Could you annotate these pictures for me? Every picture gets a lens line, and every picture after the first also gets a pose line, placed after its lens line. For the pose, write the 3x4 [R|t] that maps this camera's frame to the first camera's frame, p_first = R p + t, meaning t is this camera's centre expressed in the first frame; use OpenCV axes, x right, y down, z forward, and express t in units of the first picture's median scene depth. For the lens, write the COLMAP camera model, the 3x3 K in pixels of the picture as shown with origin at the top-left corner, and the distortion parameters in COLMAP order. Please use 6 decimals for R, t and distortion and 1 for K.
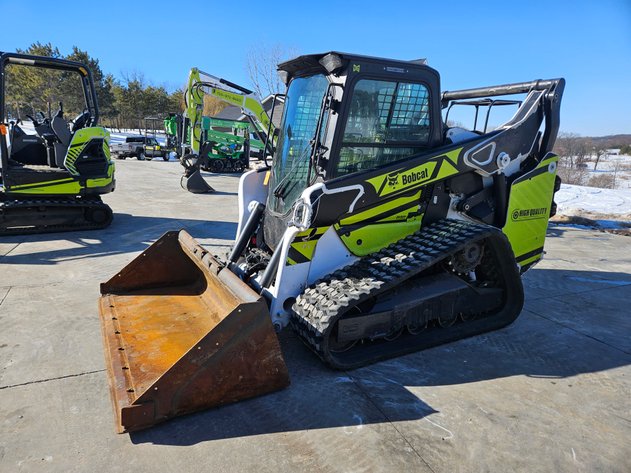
lens RADIAL K [[420.7, 0, 314.8], [0, 420.7, 238.4], [0, 0, 1]] dist [-0.001569, -0.000862]
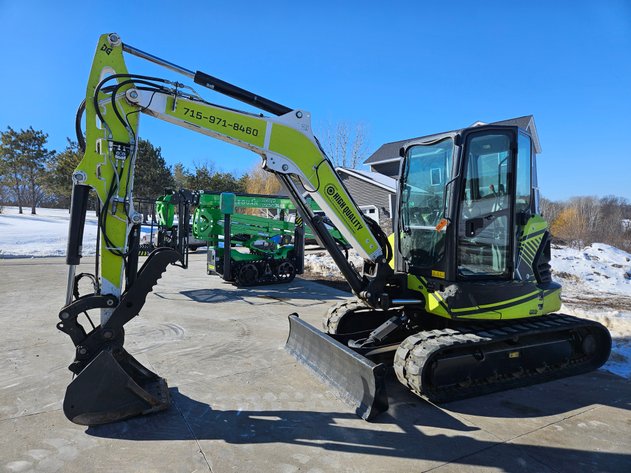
lens RADIAL K [[420.7, 0, 315.0], [0, 420.7, 237.0], [0, 0, 1]] dist [-0.001569, -0.000862]
pose [[0.987773, -0.035316, -0.151843, -0.050963], [0.006850, 0.982894, -0.184043, -0.115345], [0.155745, 0.180752, 0.971119, 0.444433]]
